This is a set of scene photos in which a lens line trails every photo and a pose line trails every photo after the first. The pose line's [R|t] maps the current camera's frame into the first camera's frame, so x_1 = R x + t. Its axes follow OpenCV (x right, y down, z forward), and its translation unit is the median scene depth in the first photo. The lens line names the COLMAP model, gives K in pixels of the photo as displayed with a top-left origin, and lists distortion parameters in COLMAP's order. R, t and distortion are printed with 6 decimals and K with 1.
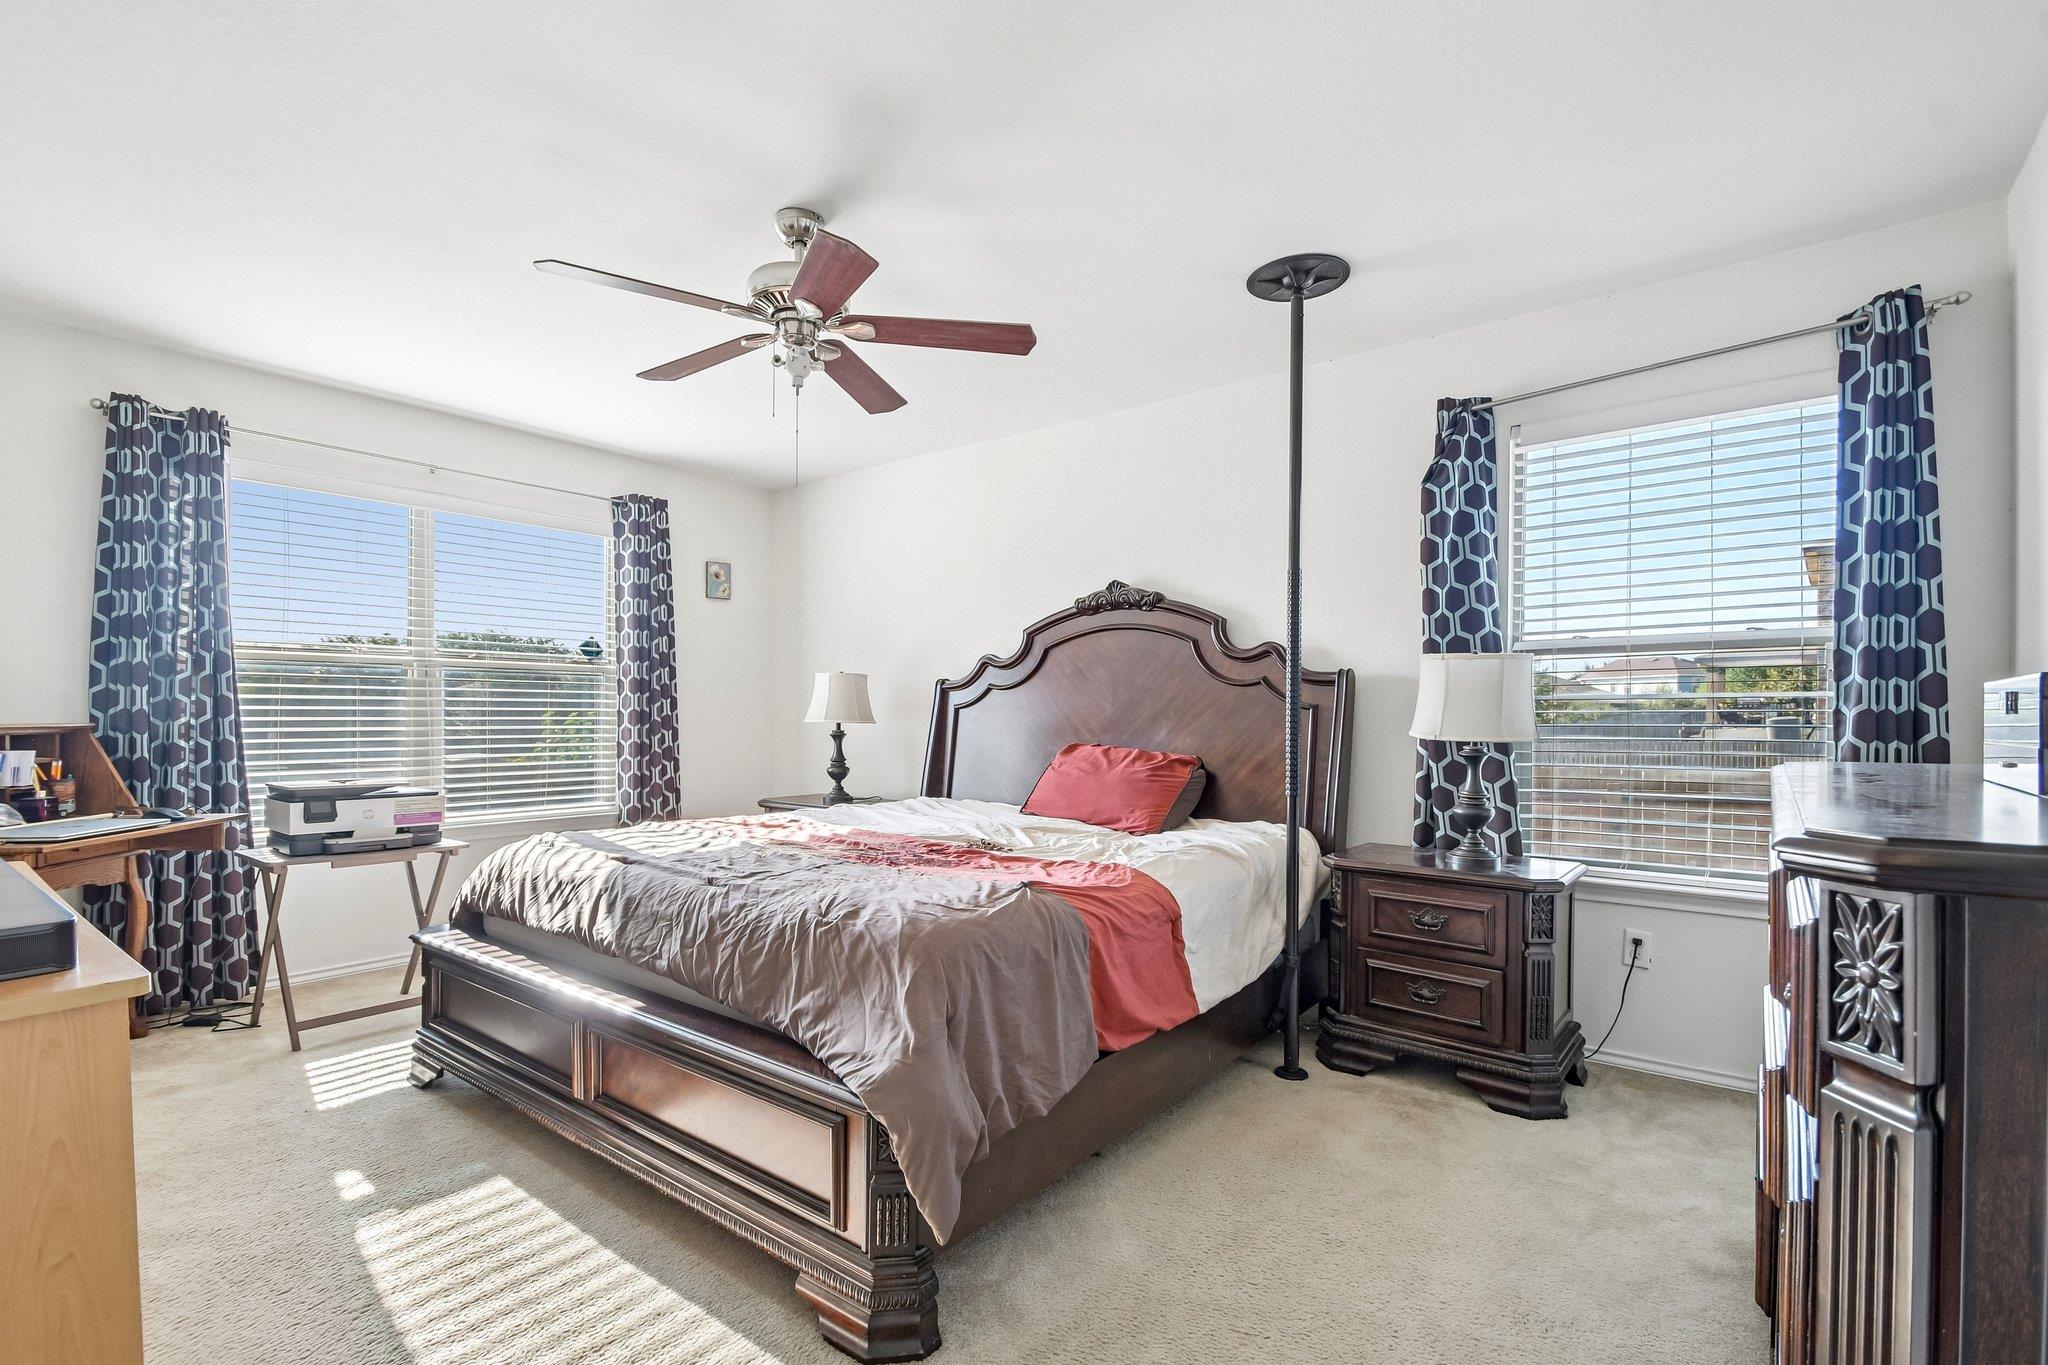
lens RADIAL K [[910.7, 0, 1052.6], [0, 910.7, 701.3], [0, 0, 1]] dist [-0.008763, -0.000198]
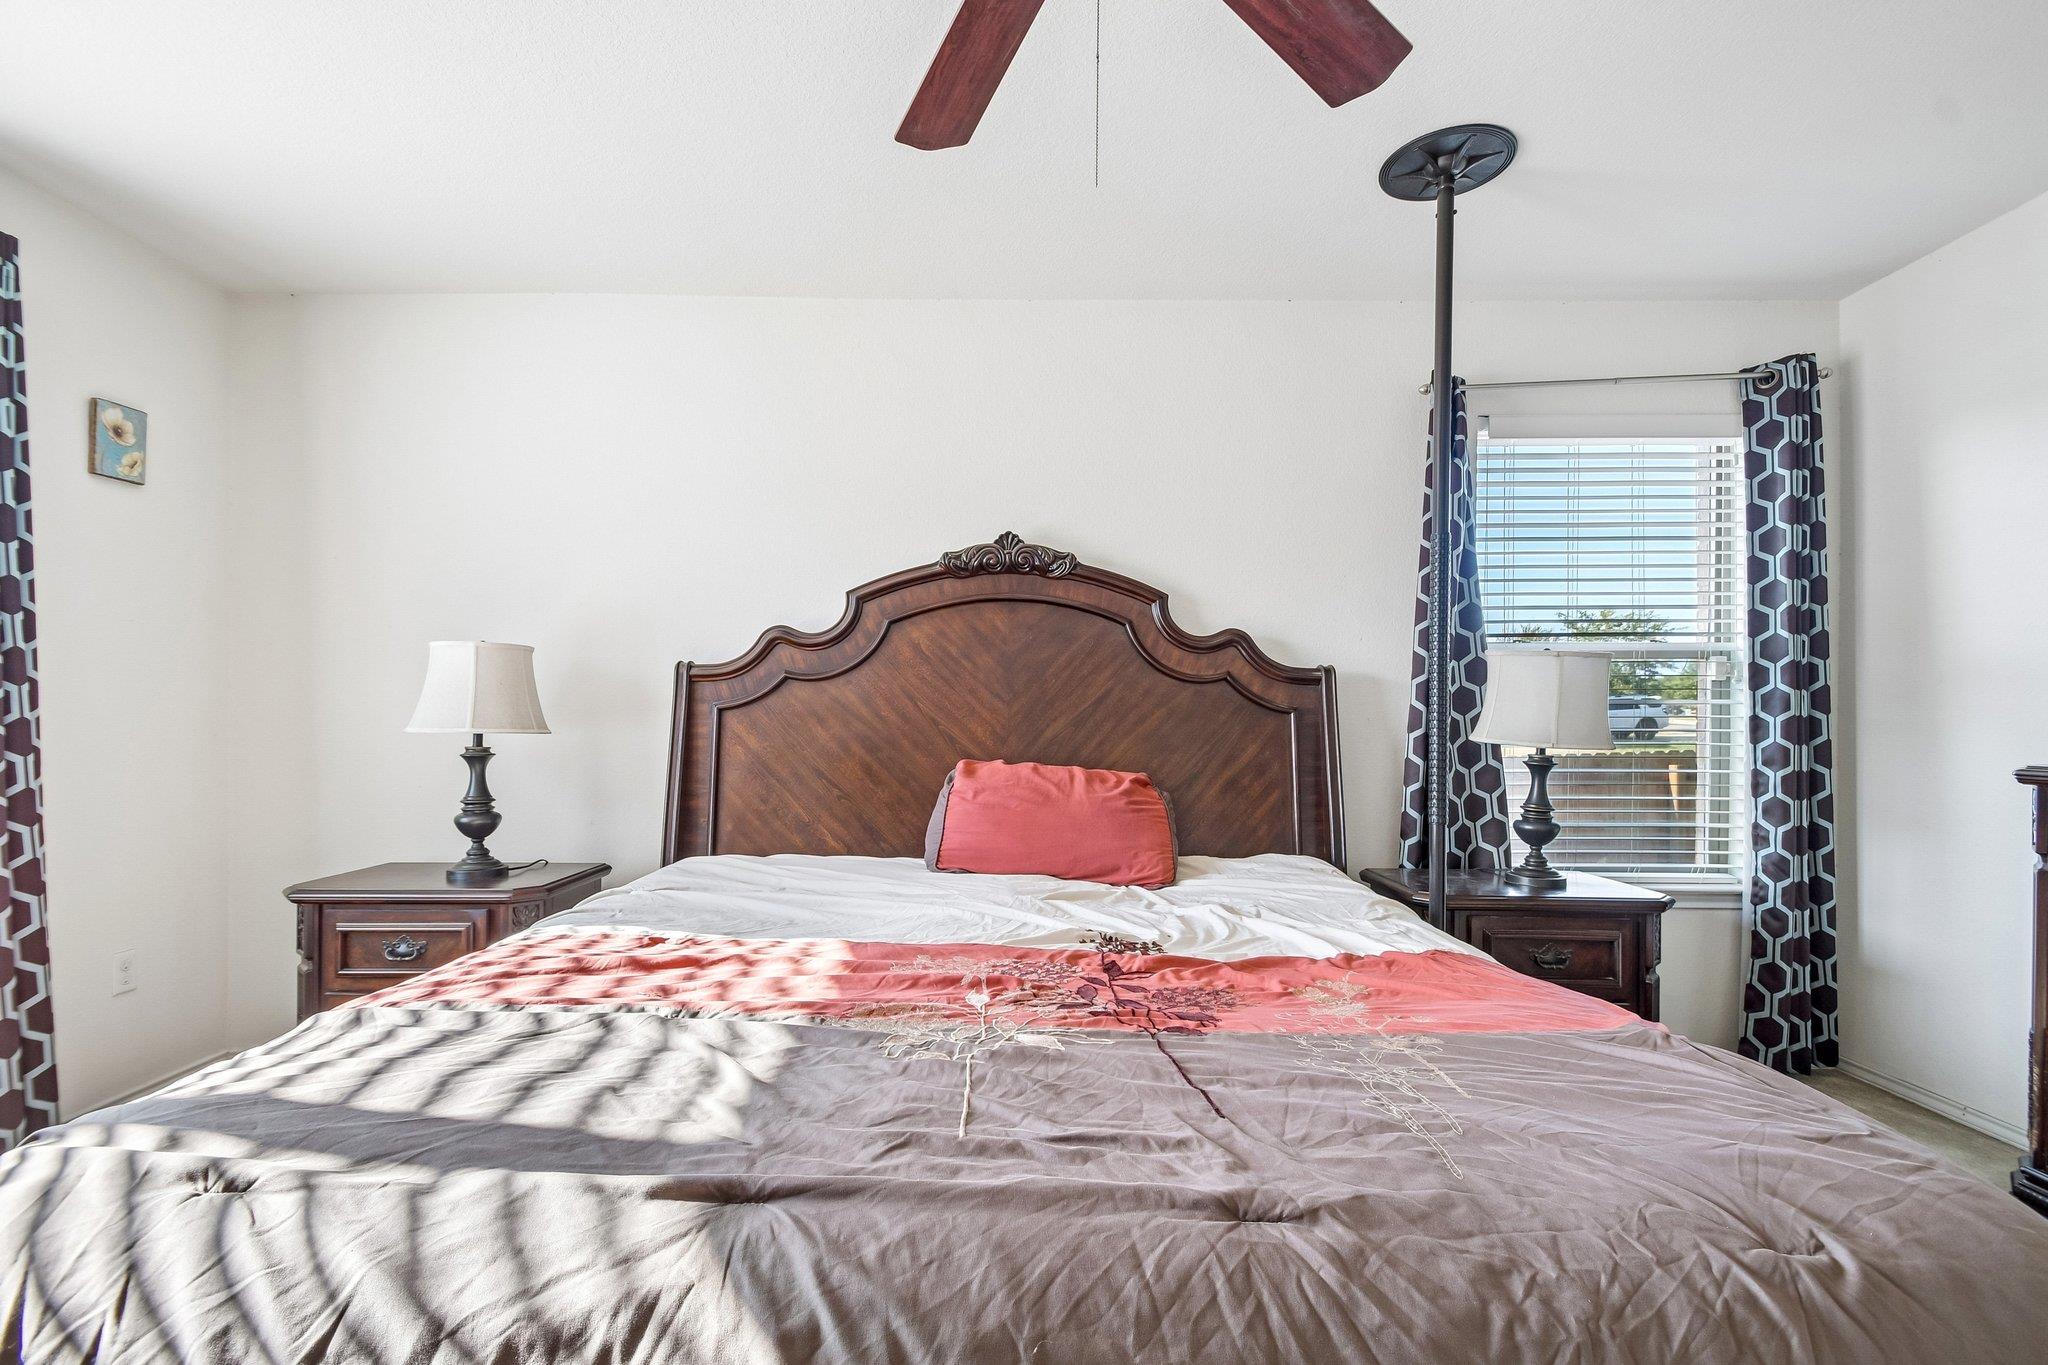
lens RADIAL K [[910.7, 0, 1043.7], [0, 910.7, 722.7], [0, 0, 1]] dist [-0.008763, -0.000198]
pose [[0.797398, -0.003033, 0.603446, -0.342577], [-0.009206, 0.999810, 0.017190, 0.004827], [-0.603383, -0.019263, 0.797219, 0.409010]]
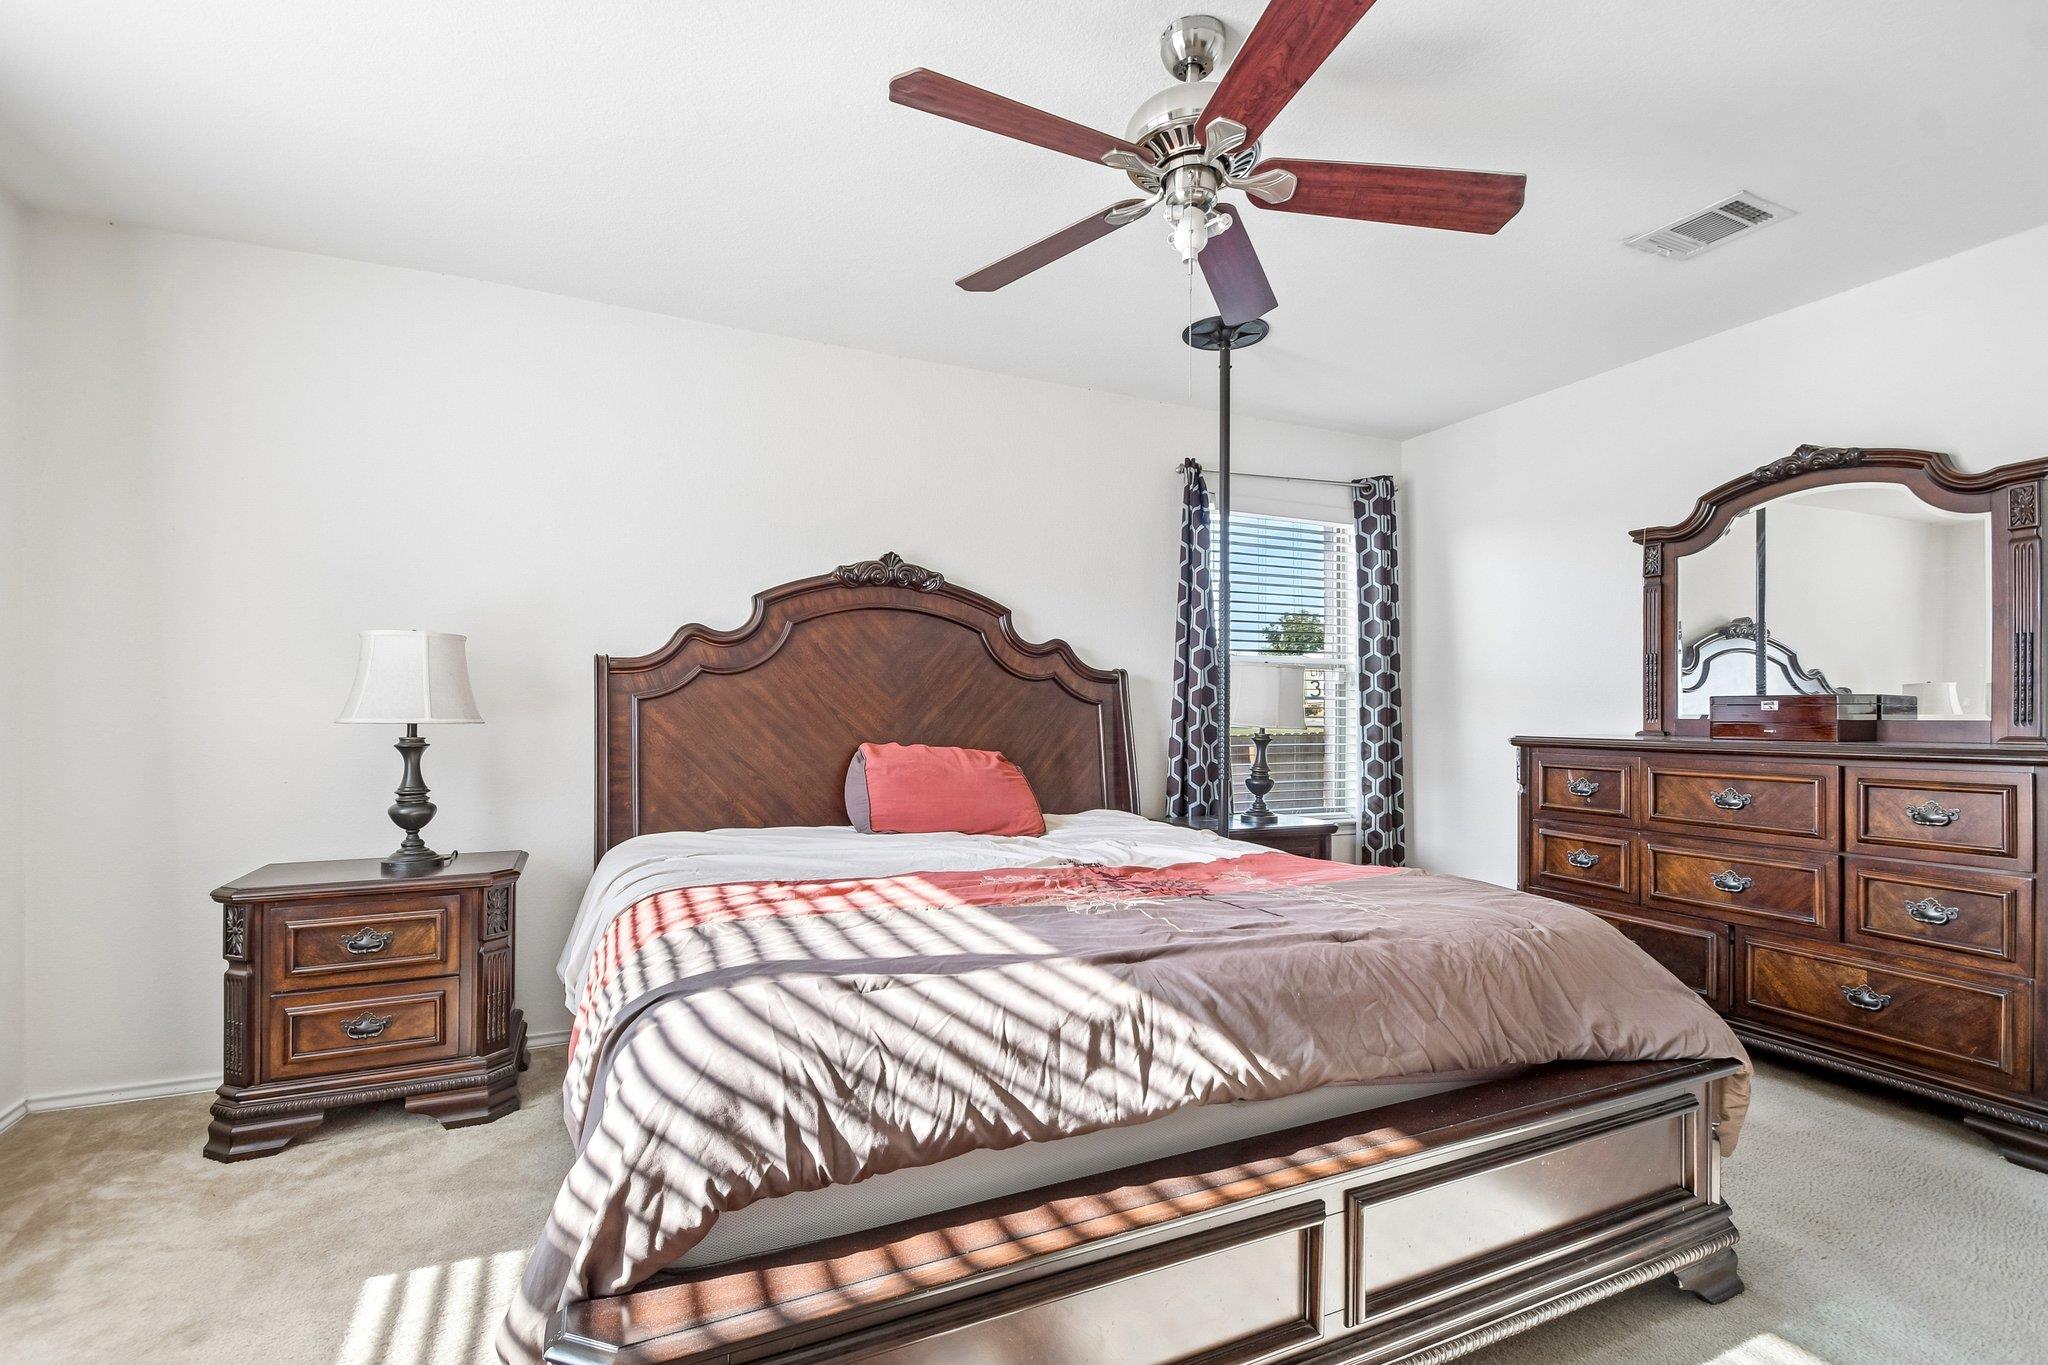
lens RADIAL K [[910.7, 0, 1027.8], [0, 910.7, 720.5], [0, 0, 1]] dist [-0.008763, -0.000198]
pose [[0.465994, -0.010801, 0.884722, -0.635990], [-0.015147, 0.999682, 0.020183, 0.006076], [-0.884658, -0.022806, 0.465682, 0.485715]]
